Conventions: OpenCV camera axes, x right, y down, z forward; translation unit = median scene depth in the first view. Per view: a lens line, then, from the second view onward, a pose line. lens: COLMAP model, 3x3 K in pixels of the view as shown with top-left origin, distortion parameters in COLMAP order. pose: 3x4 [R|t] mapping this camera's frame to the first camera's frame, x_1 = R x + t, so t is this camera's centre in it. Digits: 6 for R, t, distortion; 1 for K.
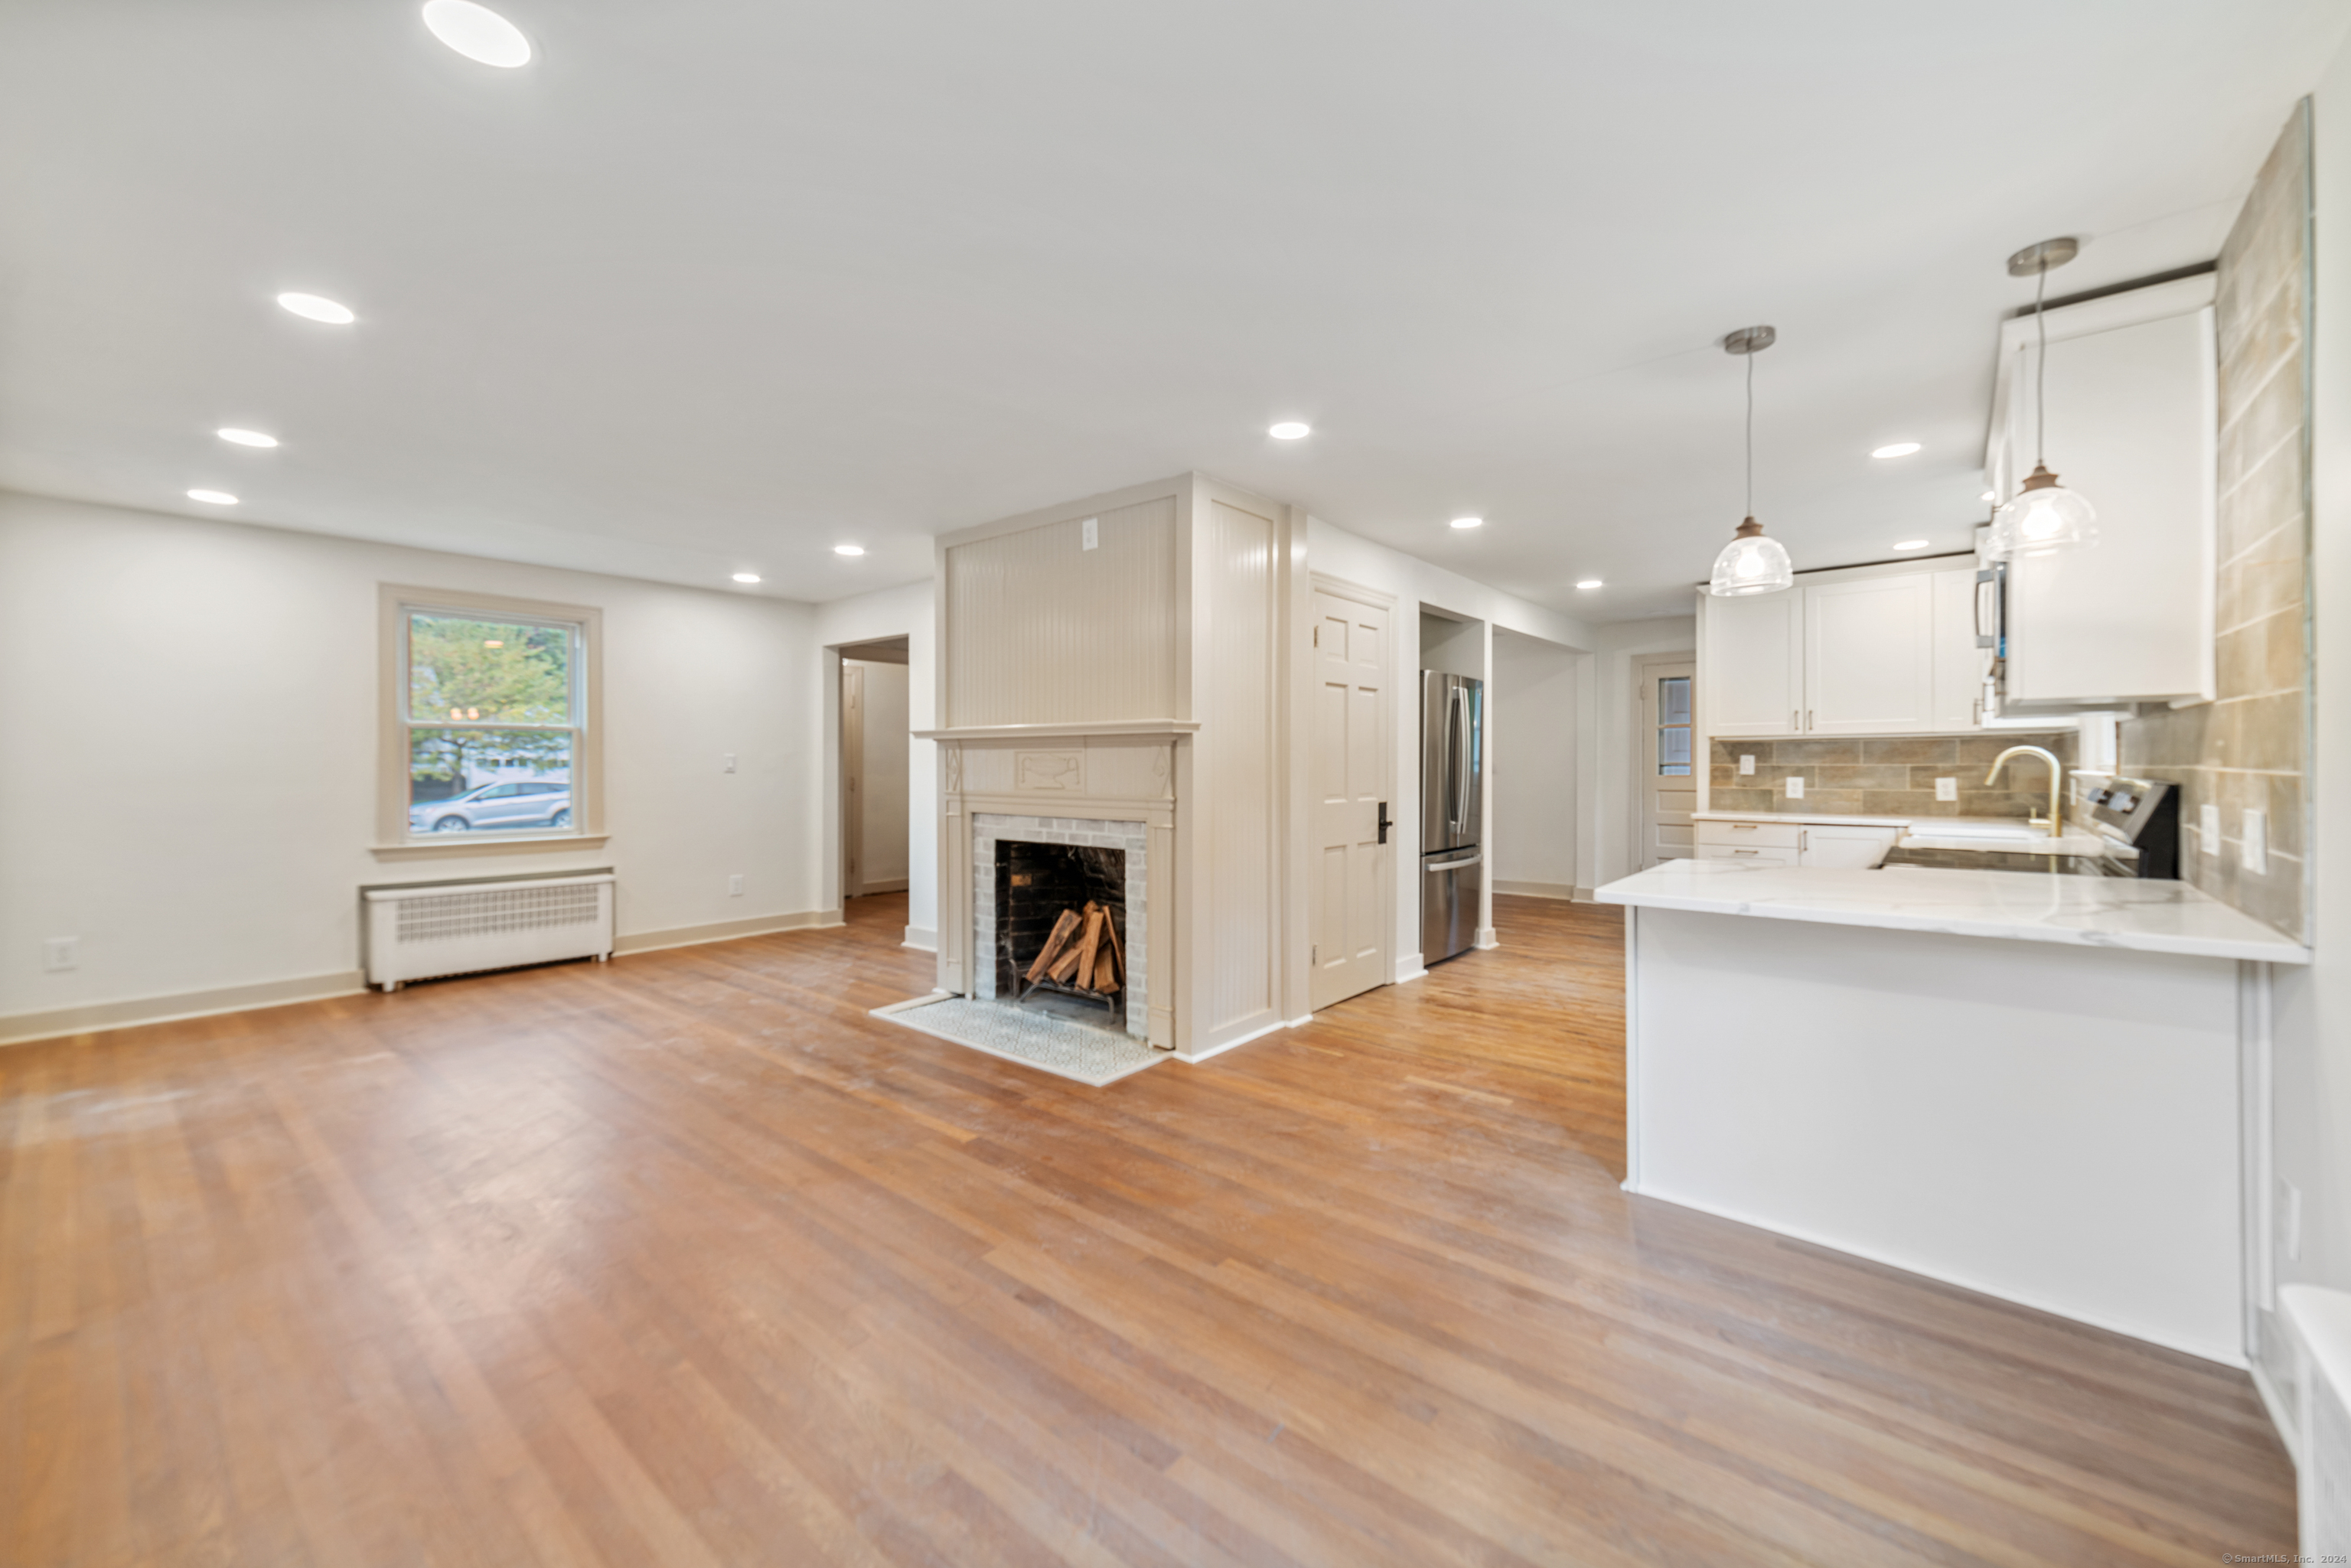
lens RADIAL K [[915.0, 0, 1173.7], [0, 915.0, 778.5], [0, 0, 1]] dist [-0.001888, -0.000071]
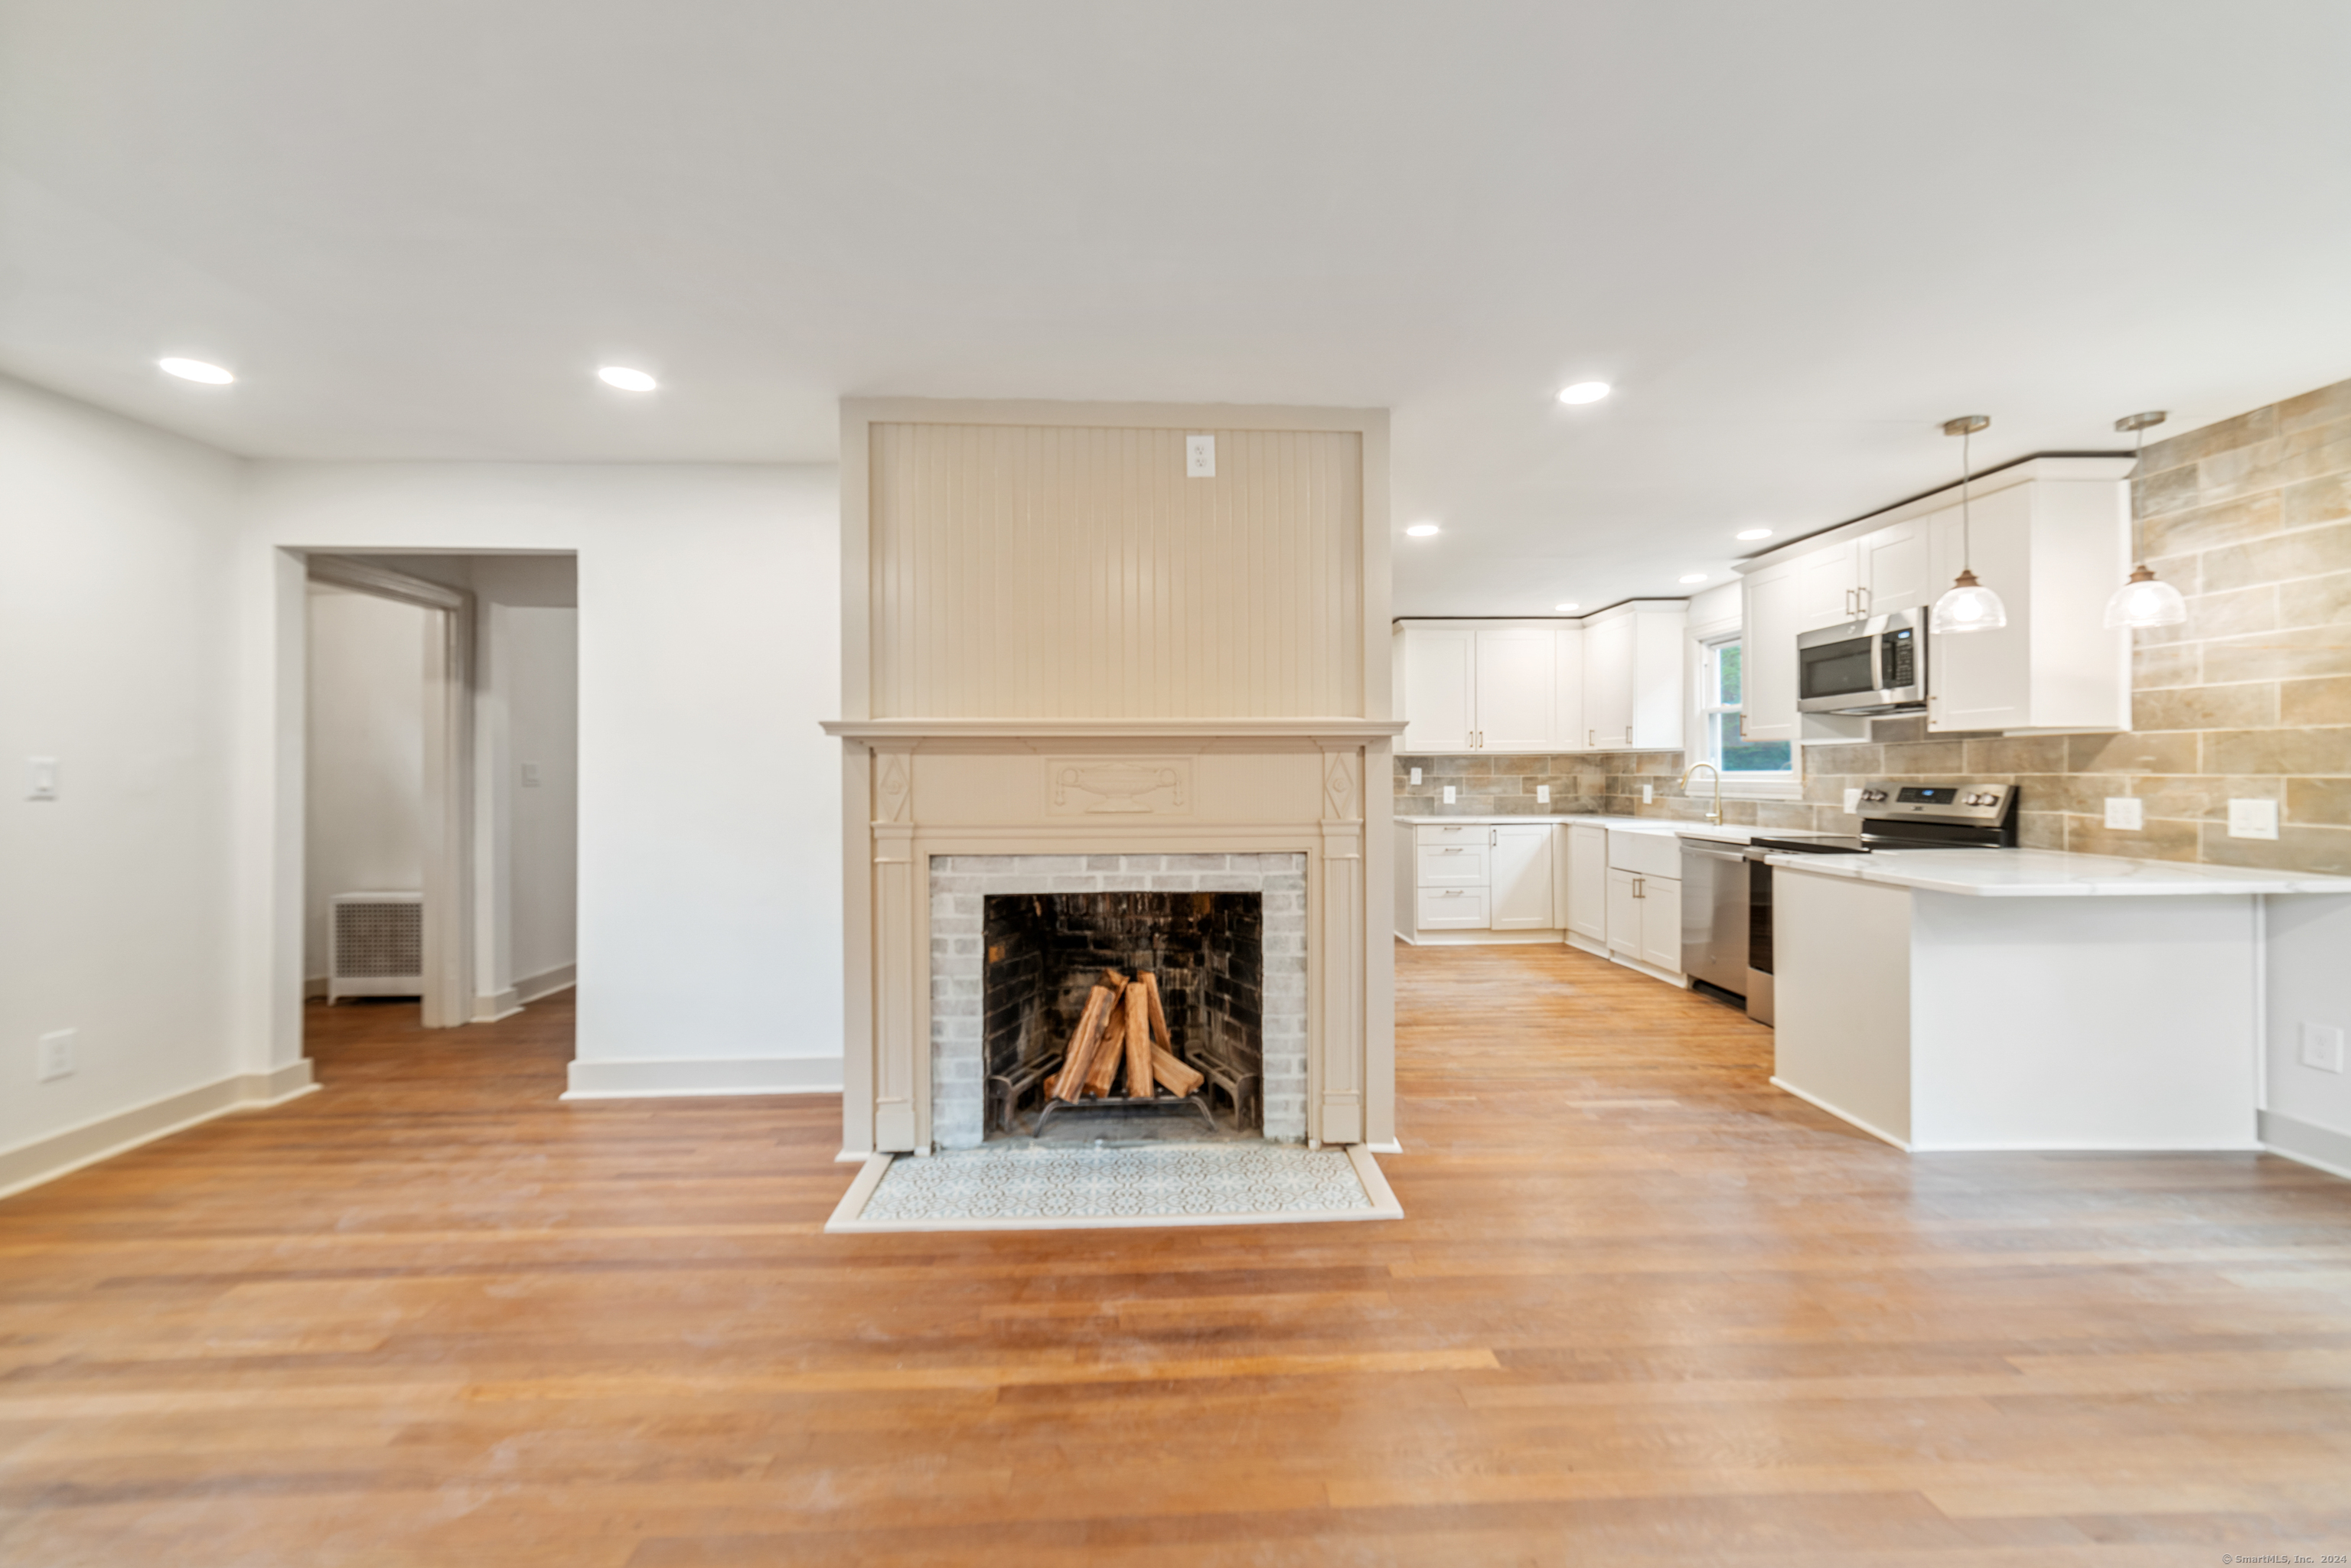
lens RADIAL K [[918.1, 0, 1175.5], [0, 918.1, 784.0], [0, 0, 1]] dist [-0.000487, 0.000345]
pose [[0.742915, -0.008519, 0.669332, -0.549084], [0.015028, 0.999879, -0.003954, -0.006747], [-0.669217, 0.012996, 0.742953, 0.449126]]
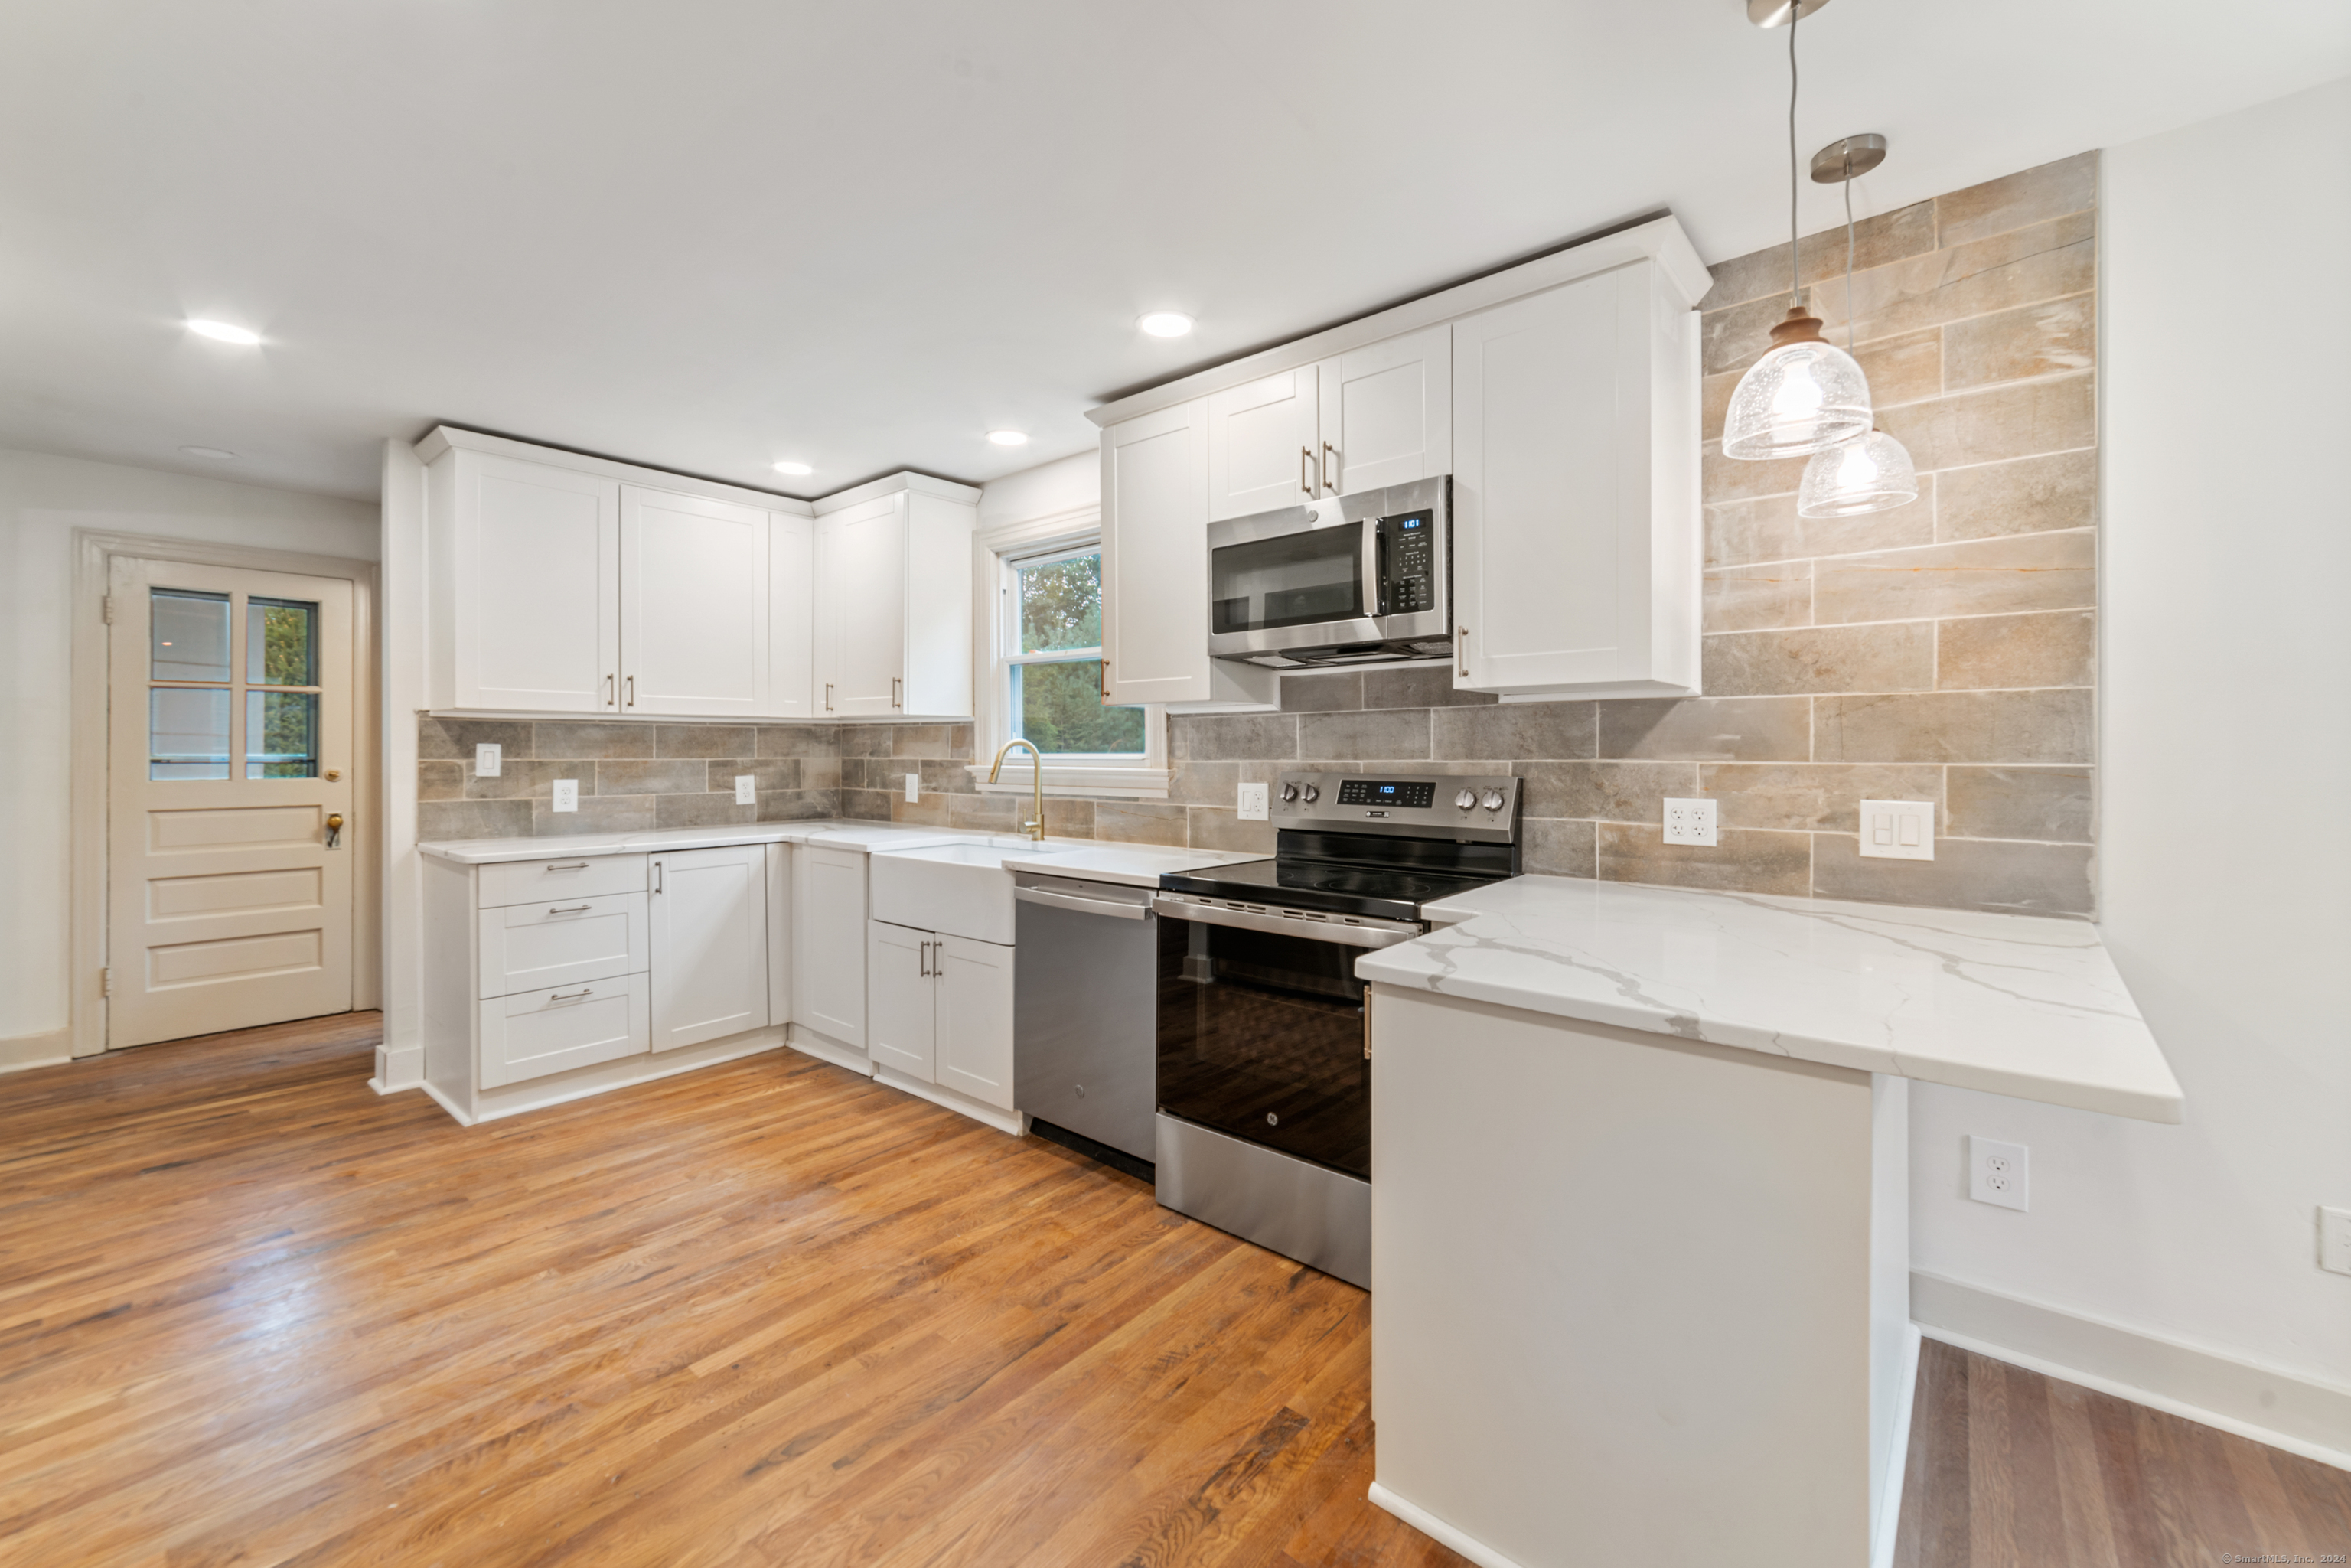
lens RADIAL K [[933.6, 0, 1173.0], [0, 933.6, 755.6], [0, 0, 1]] dist [0.000585, 0.000202]
pose [[0.000859, 0.000958, 0.999999, 0.042160], [0.016976, 0.999855, -0.000973, -0.013363], [-0.999856, 0.016977, 0.000843, 0.771864]]
